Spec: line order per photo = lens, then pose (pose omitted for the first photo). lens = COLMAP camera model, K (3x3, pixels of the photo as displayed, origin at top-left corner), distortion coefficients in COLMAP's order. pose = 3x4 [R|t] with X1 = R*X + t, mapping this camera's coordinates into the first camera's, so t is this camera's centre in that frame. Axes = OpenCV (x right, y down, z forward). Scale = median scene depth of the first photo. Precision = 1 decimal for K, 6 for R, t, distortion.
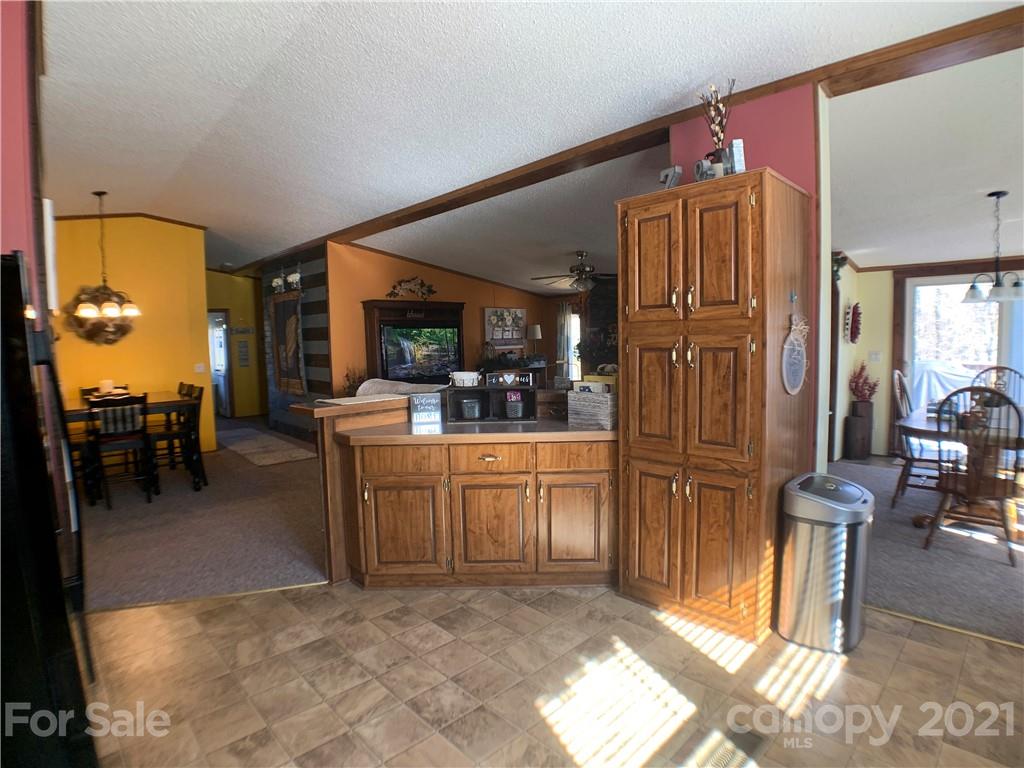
lens RADIAL K [[538.5, 0, 510.7], [0, 538.5, 379.9], [0, 0, 1]] dist [-0.087967, 0.006040]
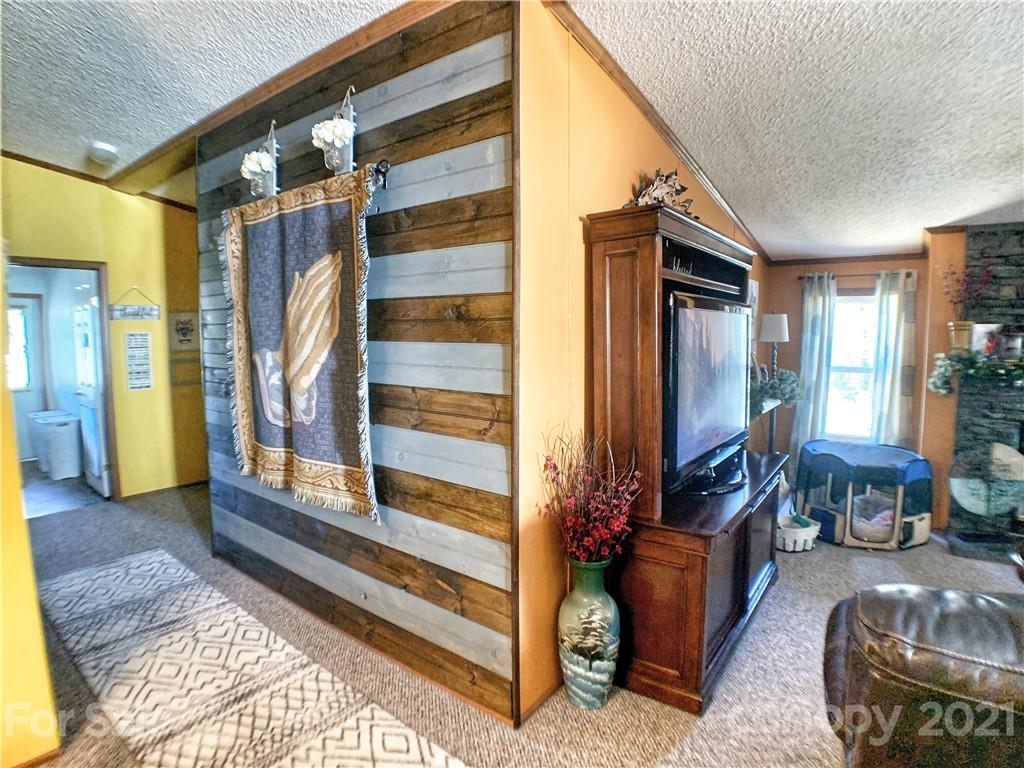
lens RADIAL K [[538.5, 0, 501.7], [0, 538.5, 394.0], [0, 0, 1]] dist [-0.087967, 0.006040]
pose [[0.986852, 0.002654, 0.161605, -0.342652], [-0.008722, 0.999283, 0.036852, -0.052227], [-0.161391, -0.037777, 0.986167, 0.646534]]
